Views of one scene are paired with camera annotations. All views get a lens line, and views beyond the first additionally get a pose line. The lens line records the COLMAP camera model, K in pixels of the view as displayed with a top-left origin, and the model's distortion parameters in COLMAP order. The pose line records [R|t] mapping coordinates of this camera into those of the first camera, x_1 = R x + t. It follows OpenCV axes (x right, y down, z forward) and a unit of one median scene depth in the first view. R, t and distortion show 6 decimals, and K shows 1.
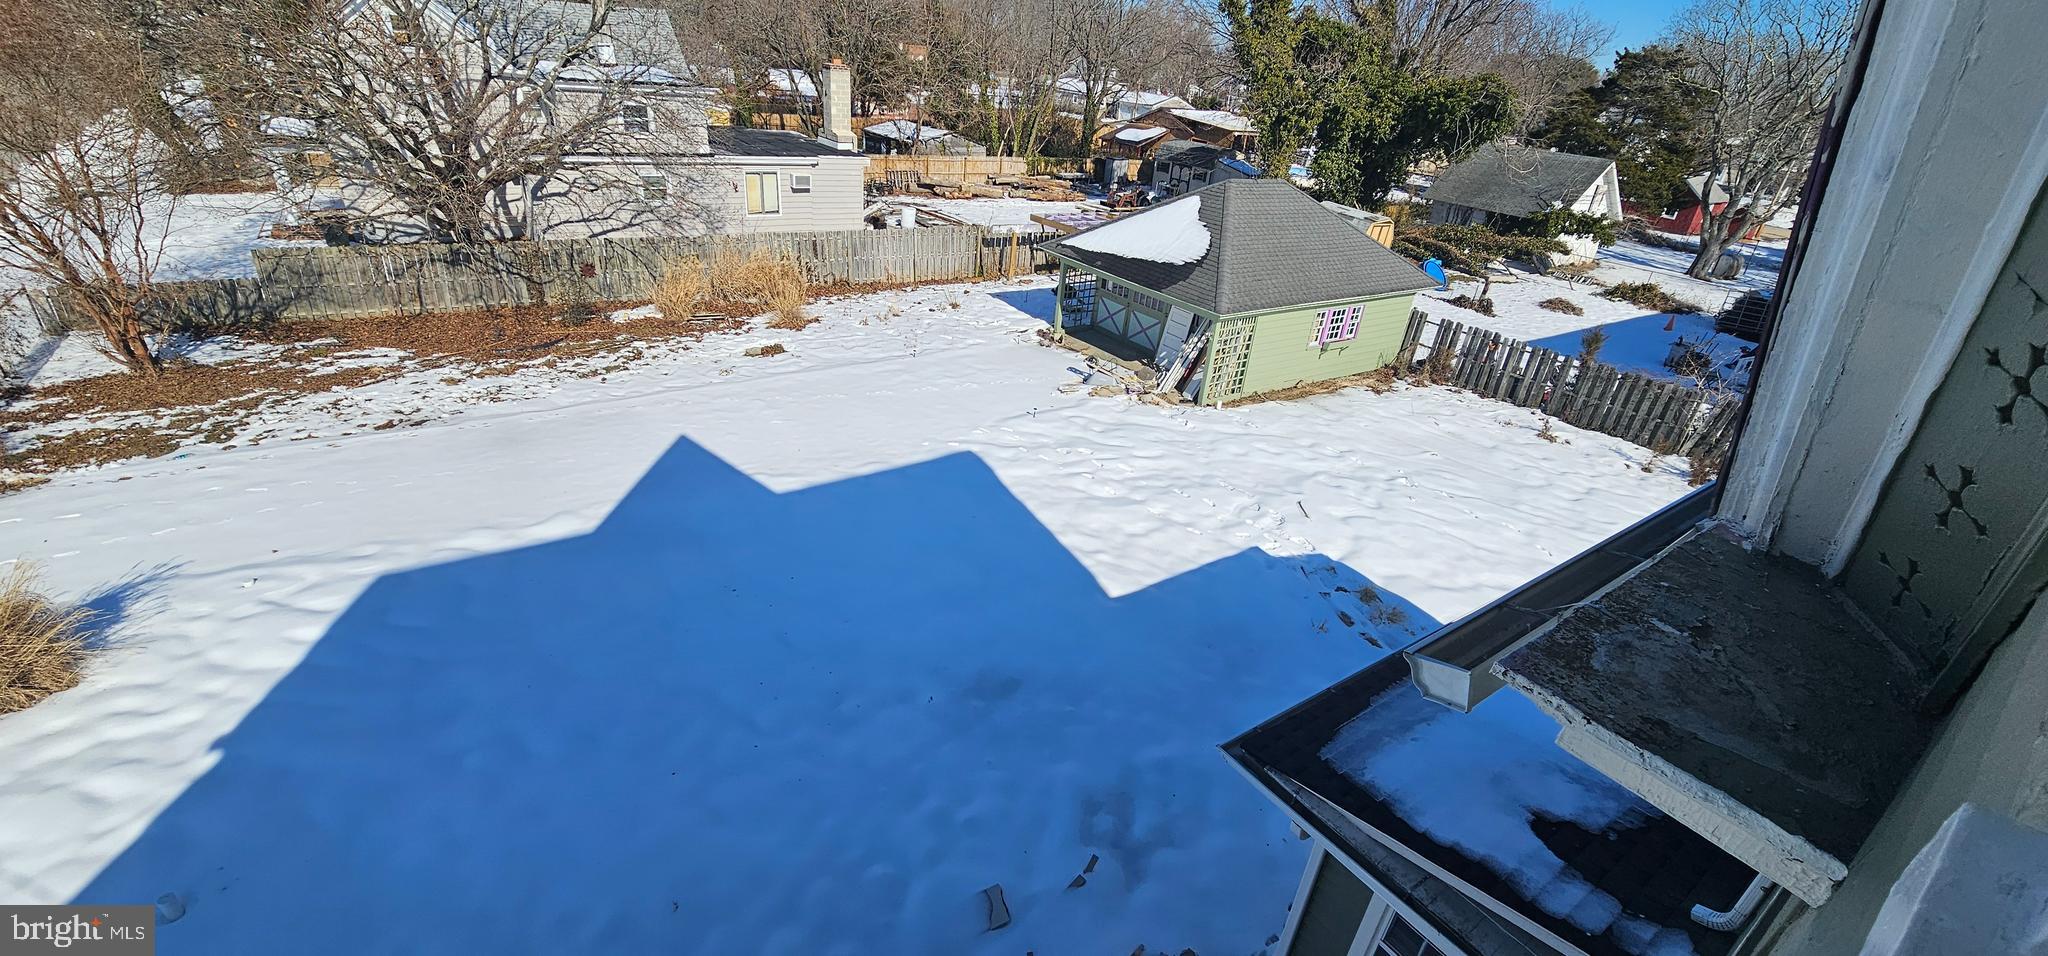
lens RADIAL K [[831.2, 0, 1015.2], [0, 831.2, 480.0], [0, 0, 1]] dist [-0.000031, 0.000351]
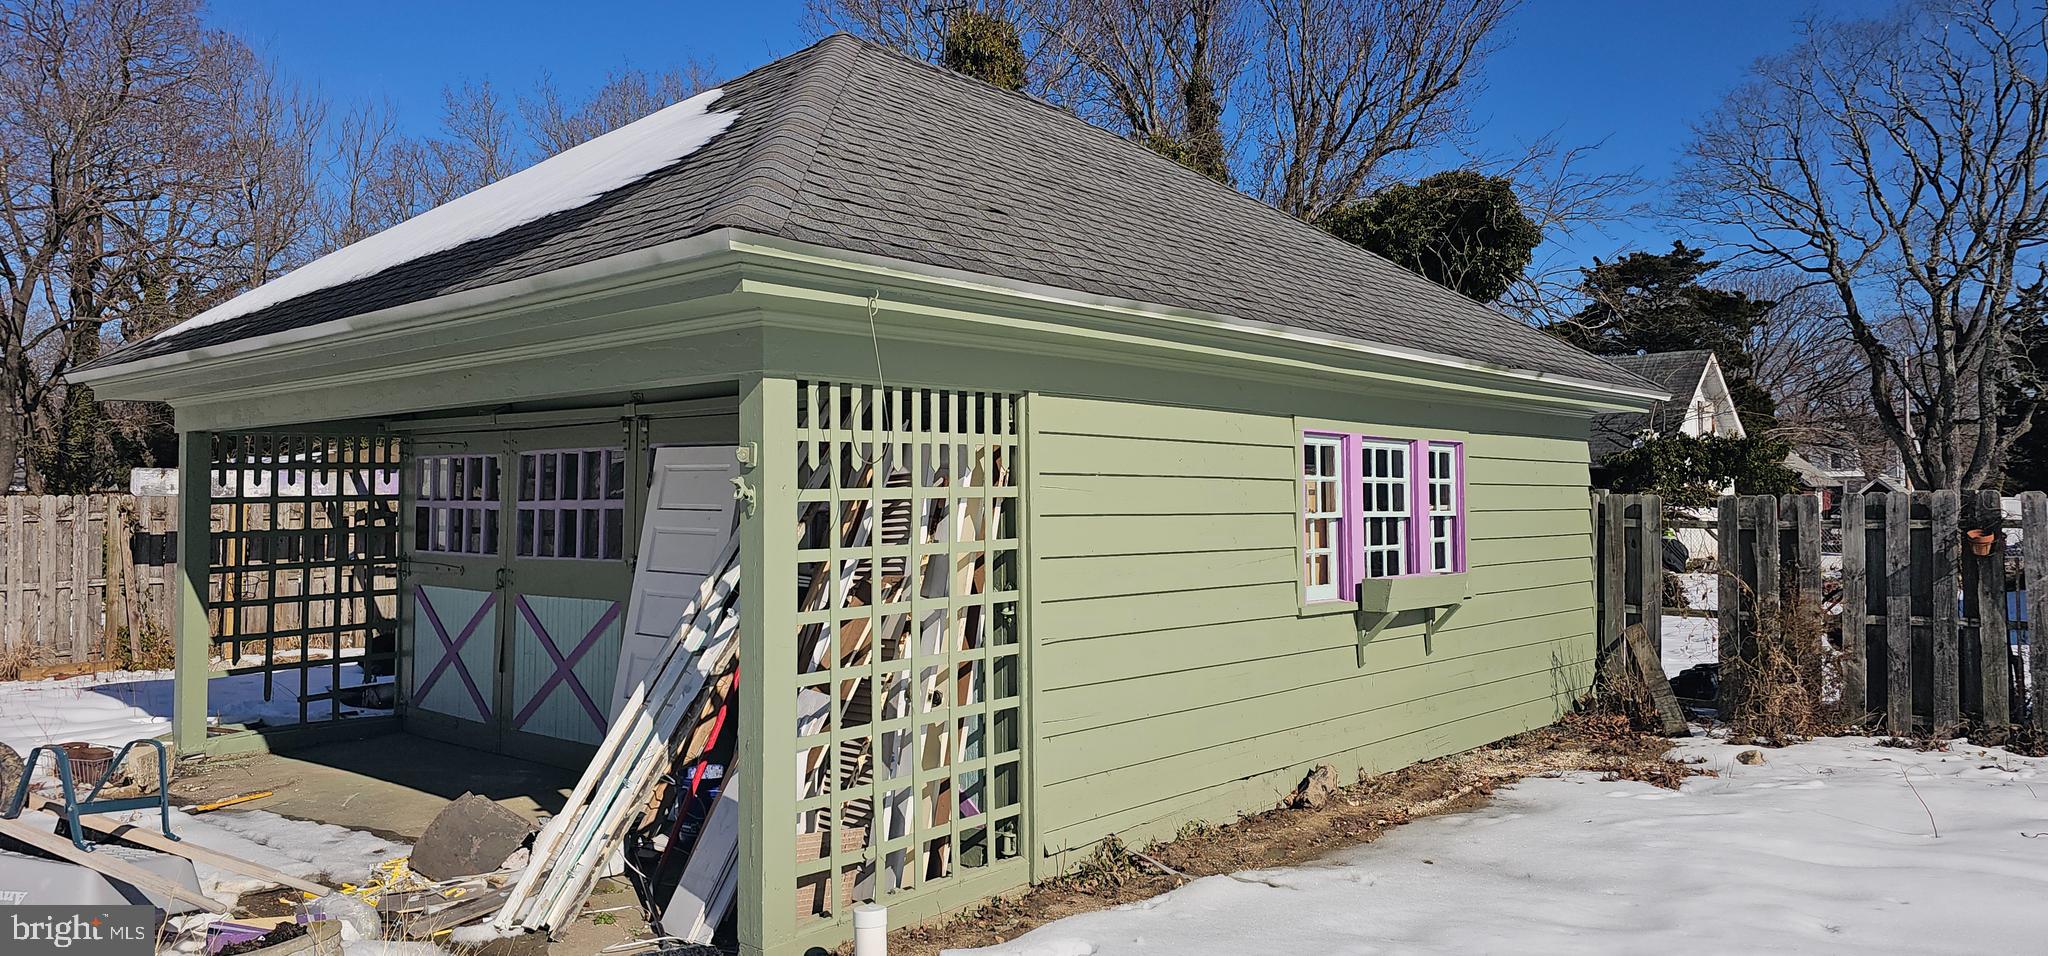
lens RADIAL K [[1359.9, 0, 1021.5], [0, 1359.9, 466.5], [0, 0, 1]] dist [0.059485, -0.049093]
pose [[0.967458, -0.080310, 0.239950, 0.201982], [0.184002, 0.874240, -0.449275, -0.047351], [-0.173693, 0.478806, 0.860567, 0.695686]]
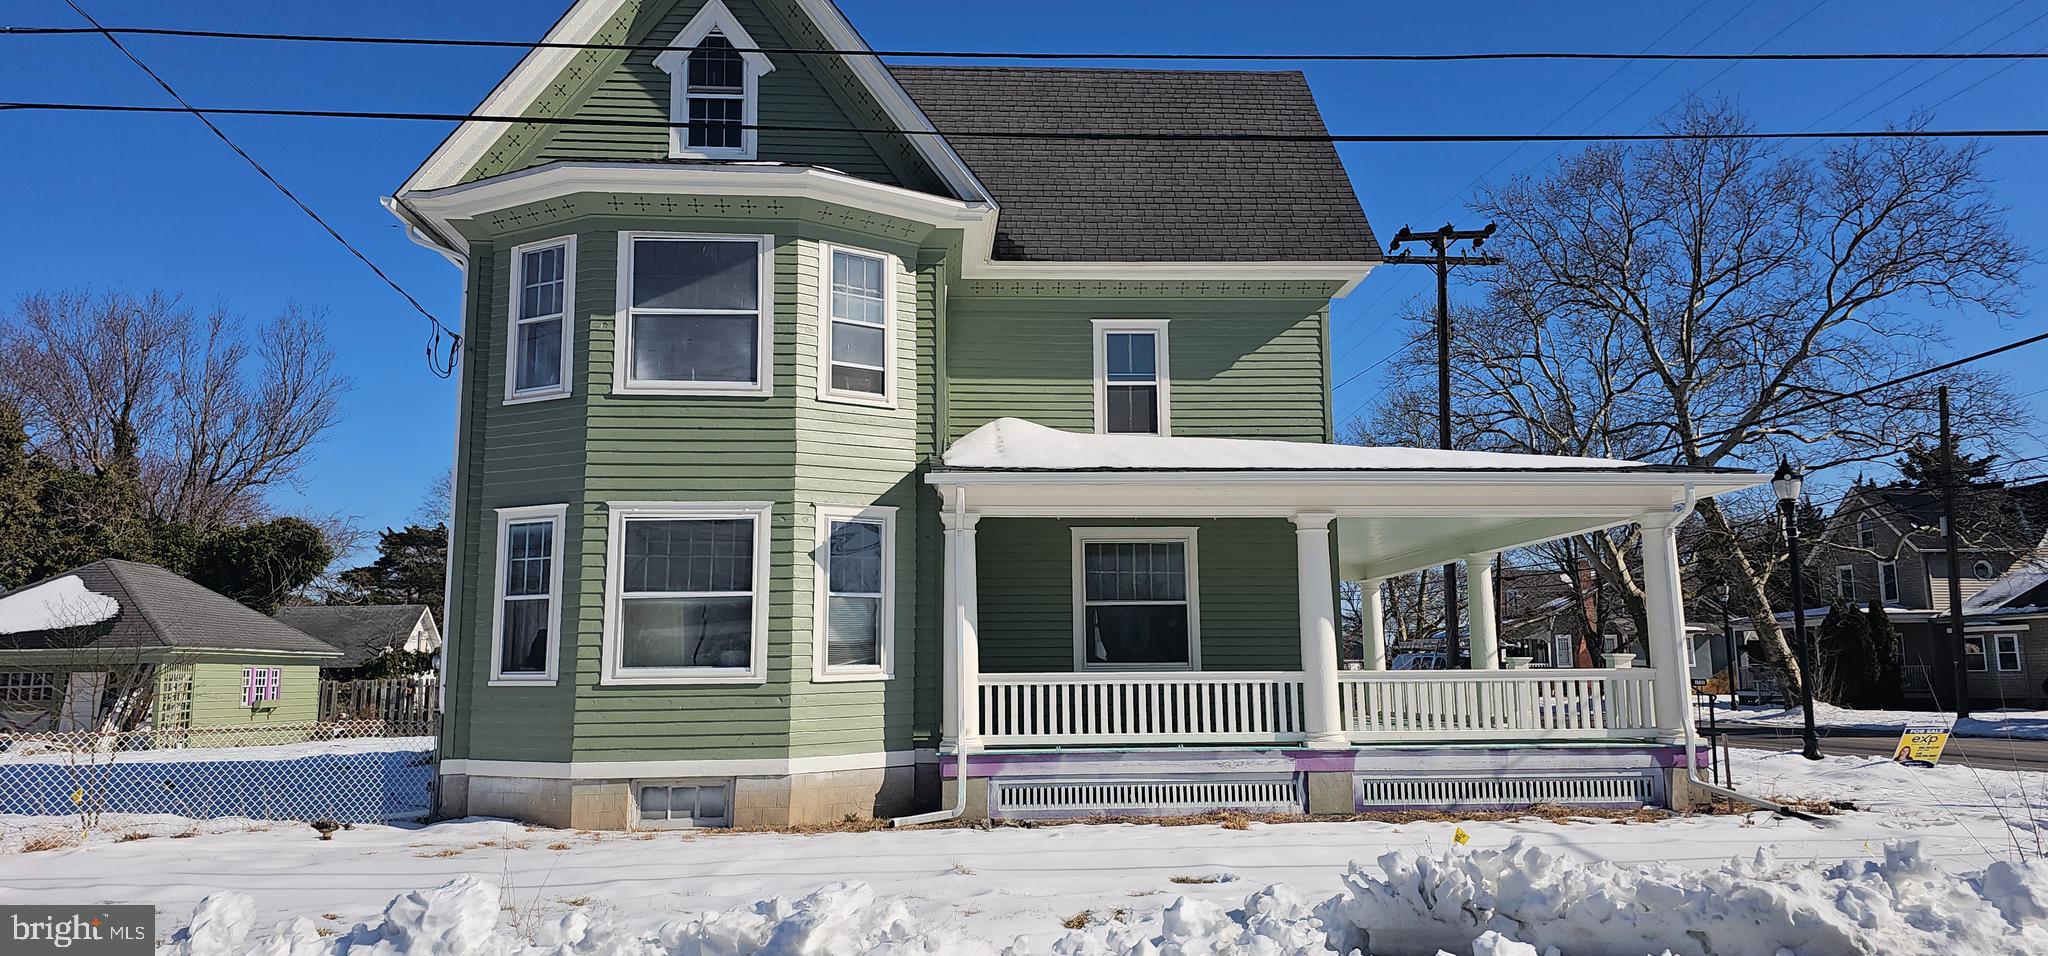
lens RADIAL K [[1359.9, 0, 1028.7], [0, 1359.9, 468.5], [0, 0, 1]] dist [0.059485, -0.049093]
pose [[0.502178, 0.040206, 0.863829, -0.586695], [0.444233, 0.845046, -0.297582, 0.493296], [-0.741940, 0.533180, 0.406502, -0.483490]]
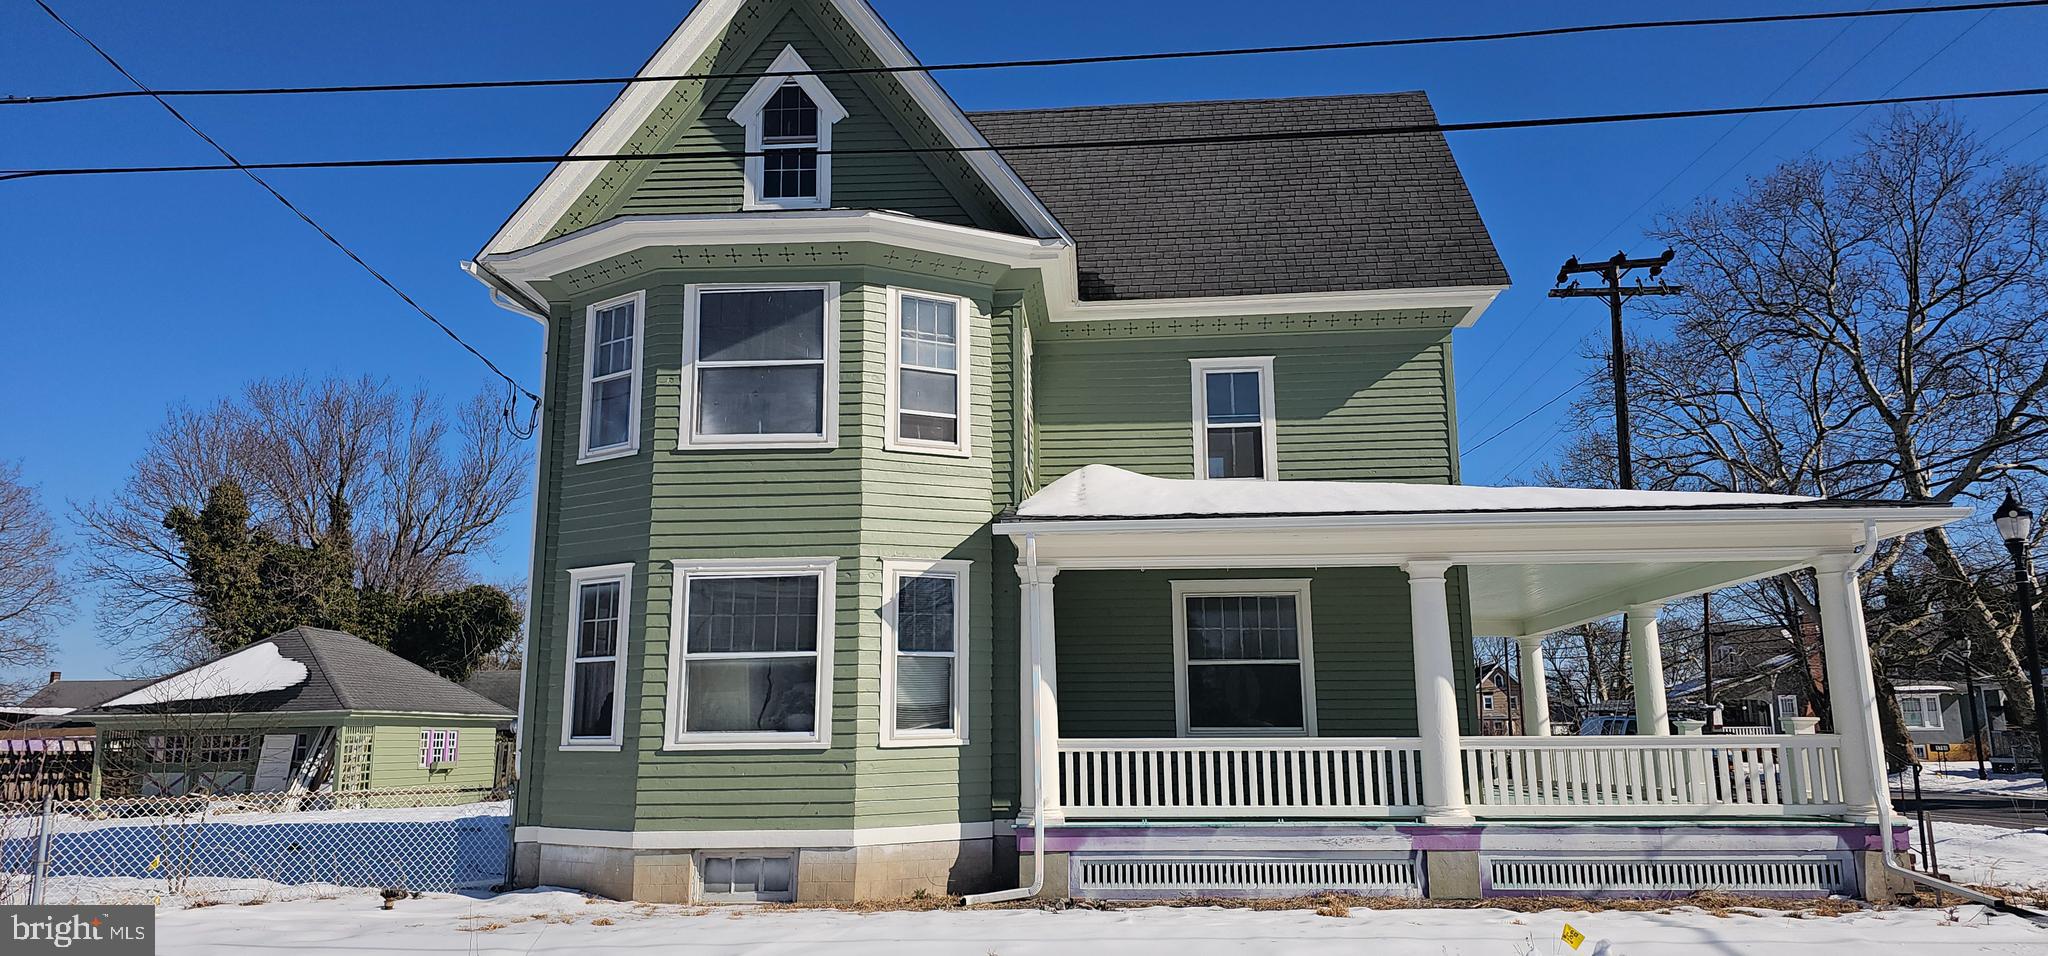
lens RADIAL K [[1359.9, 0, 1030.7], [0, 1359.9, 466.2], [0, 0, 1]] dist [0.059485, -0.049093]
pose [[0.612821, 0.065262, 0.787522, -0.529321], [0.417169, 0.819679, -0.392552, 0.504784], [-0.671134, 0.569094, 0.475091, -0.497163]]
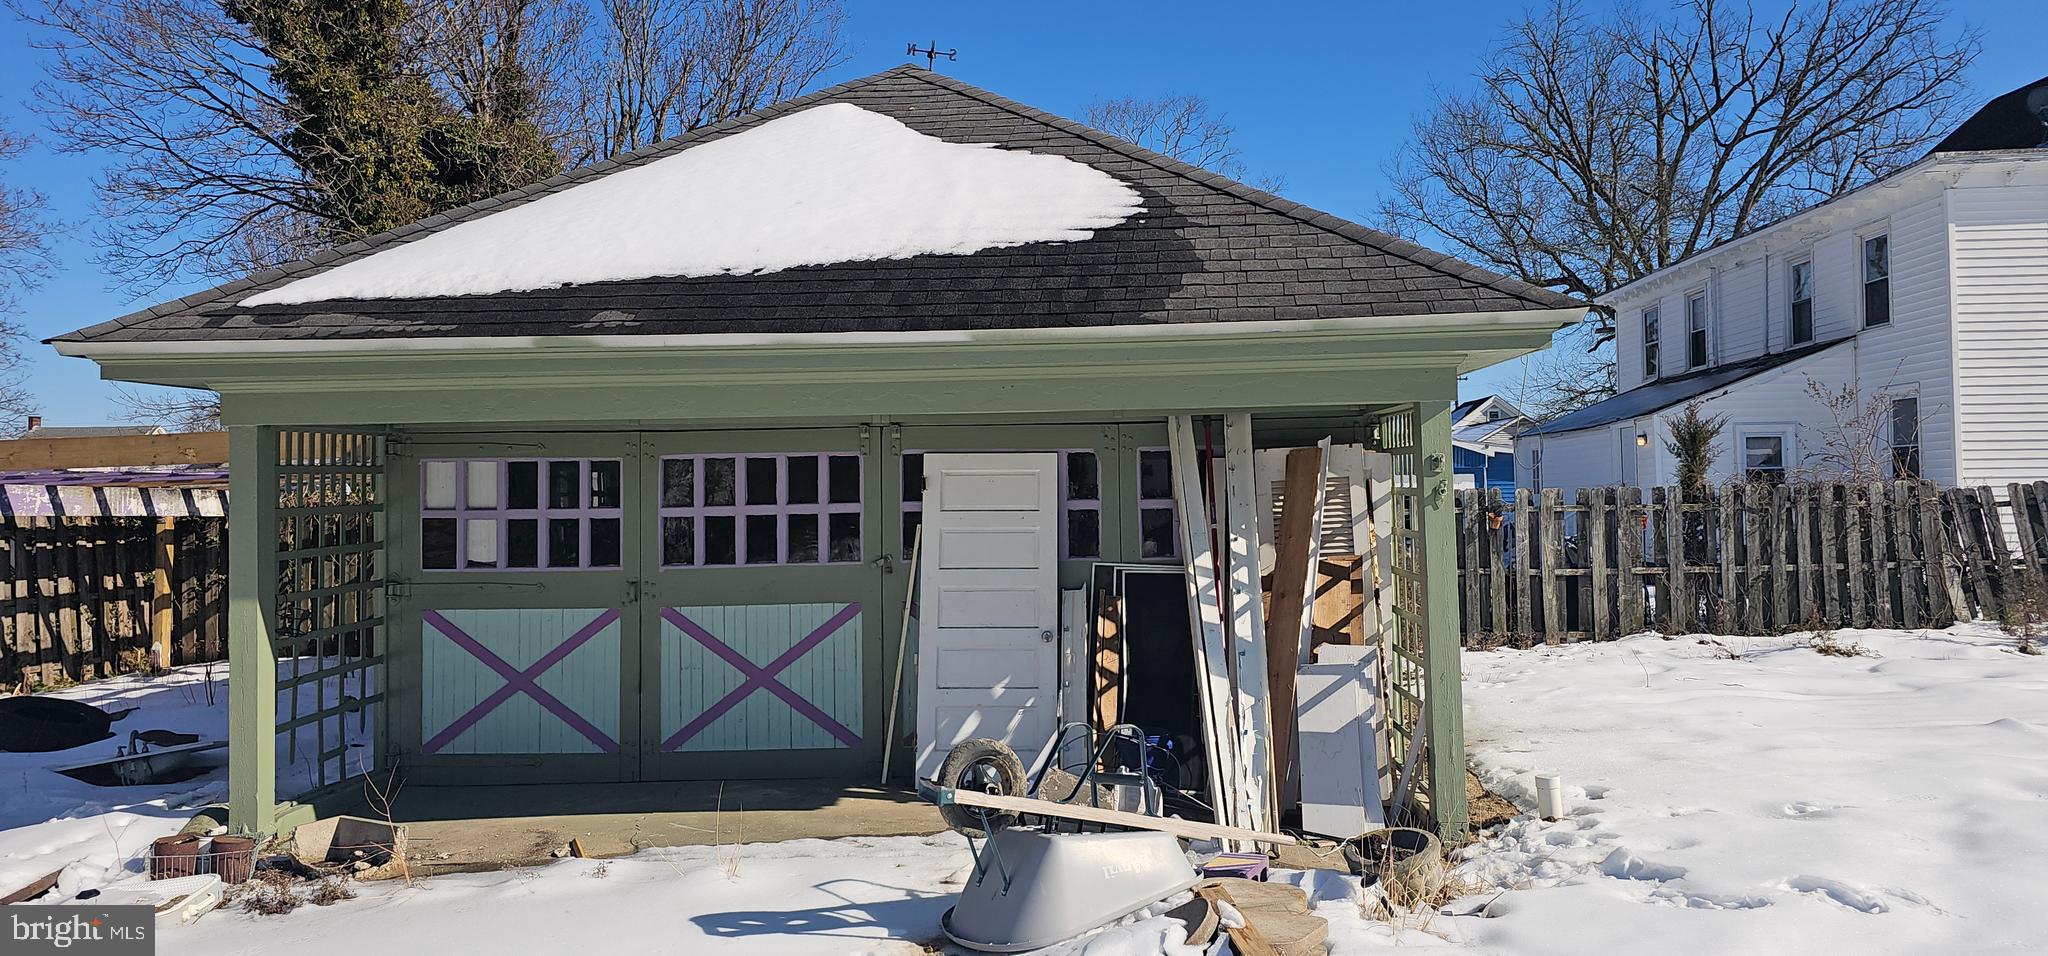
lens RADIAL K [[1359.9, 0, 1043.2], [0, 1359.9, 444.4], [0, 0, 1]] dist [0.059485, -0.049093]
pose [[0.596491, -0.061998, 0.800222, -0.081797], [0.425086, 0.870101, -0.249450, -0.122467], [-0.680809, 0.488958, 0.545362, 0.786415]]
